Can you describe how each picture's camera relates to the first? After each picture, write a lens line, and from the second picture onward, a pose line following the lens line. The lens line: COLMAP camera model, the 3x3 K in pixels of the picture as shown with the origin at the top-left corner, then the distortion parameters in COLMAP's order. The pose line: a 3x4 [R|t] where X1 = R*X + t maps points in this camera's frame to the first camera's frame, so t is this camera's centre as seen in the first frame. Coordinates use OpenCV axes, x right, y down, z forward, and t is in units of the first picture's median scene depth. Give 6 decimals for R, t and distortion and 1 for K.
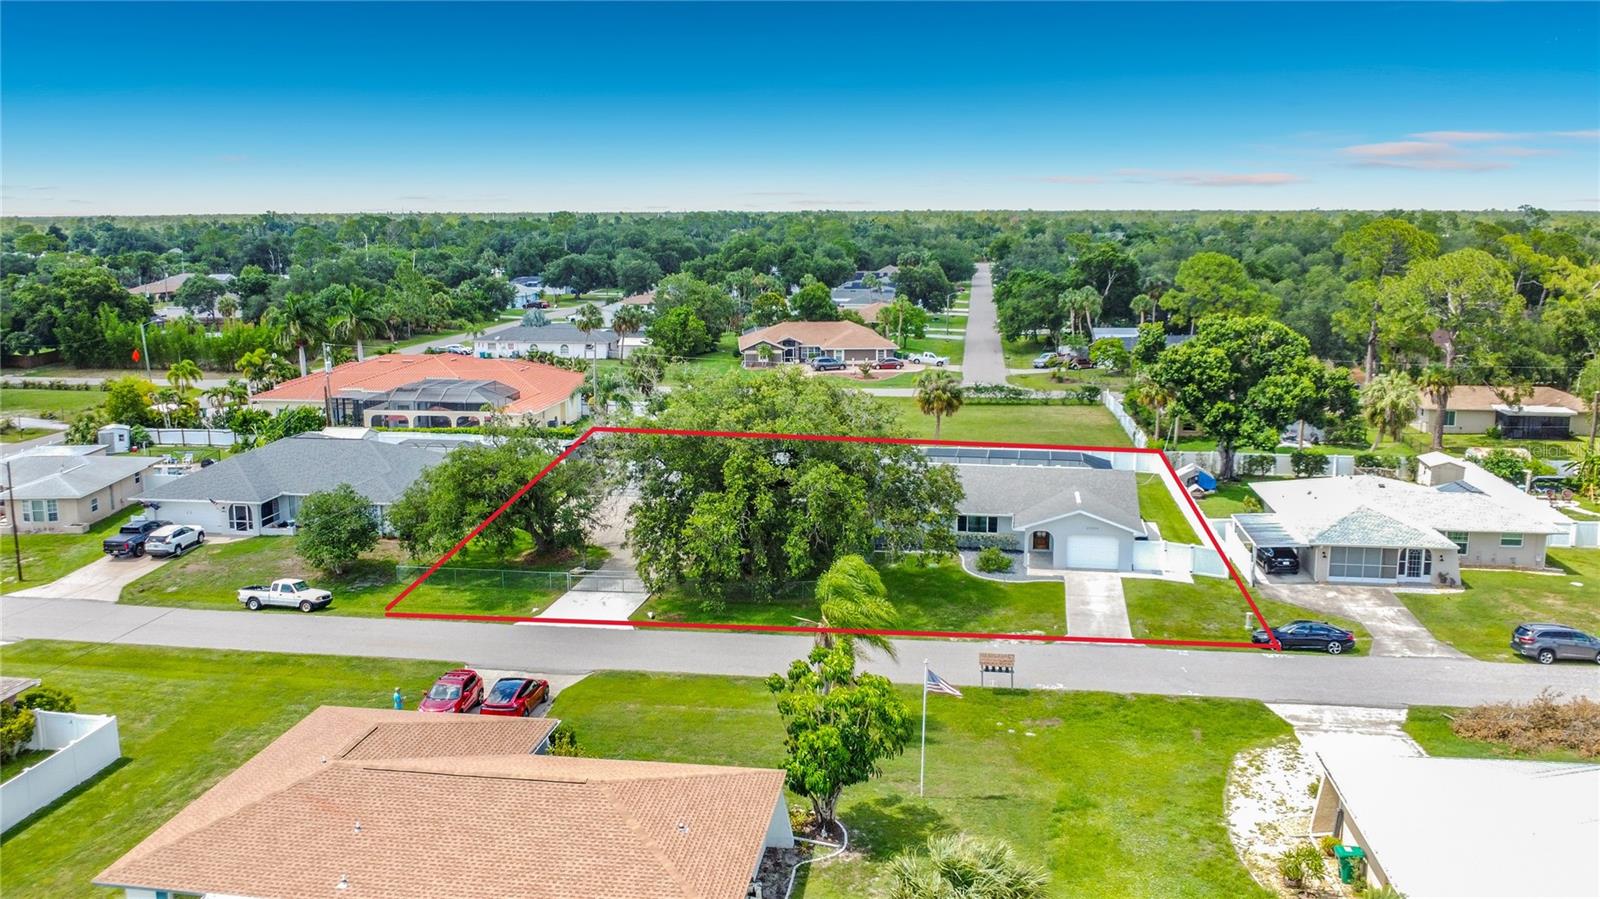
lens RADIAL K [[1204.8, 0, 799.7], [0, 1204.8, 400.0], [0, 0, 1]] dist [-0.028068, -0.005559]
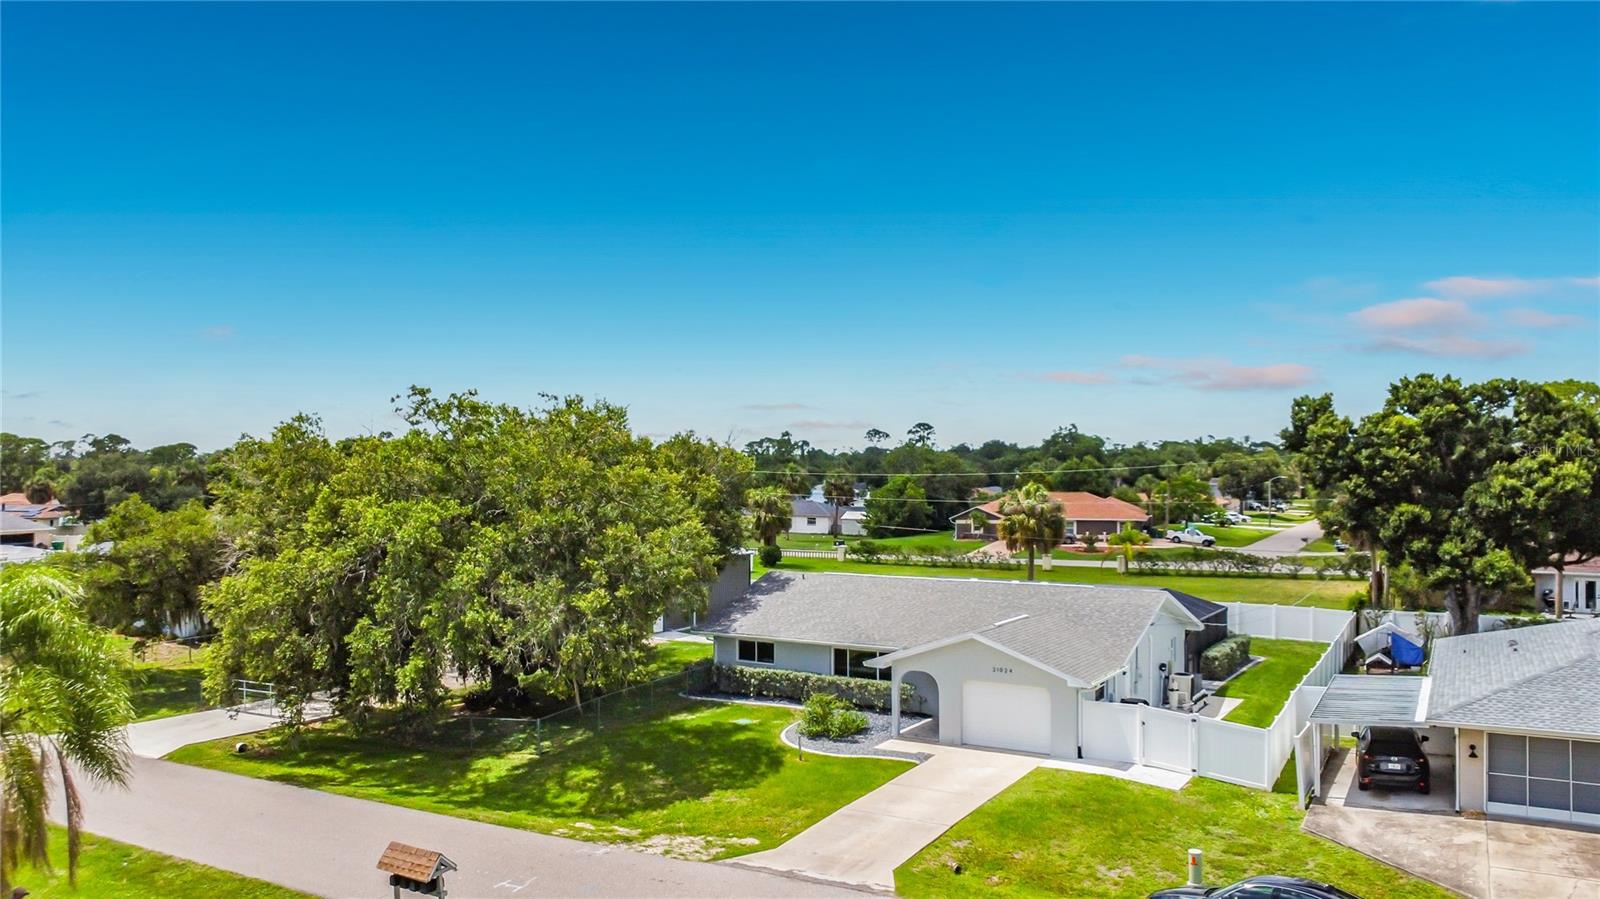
lens RADIAL K [[1204.8, 0, 799.7], [0, 1204.8, 400.0], [0, 0, 1]] dist [-0.028068, -0.005559]
pose [[0.941224, -0.010634, -0.337616, 0.276415], [-0.054822, 0.981444, -0.183747, 0.075149], [0.333305, 0.191456, 0.923175, 0.372398]]
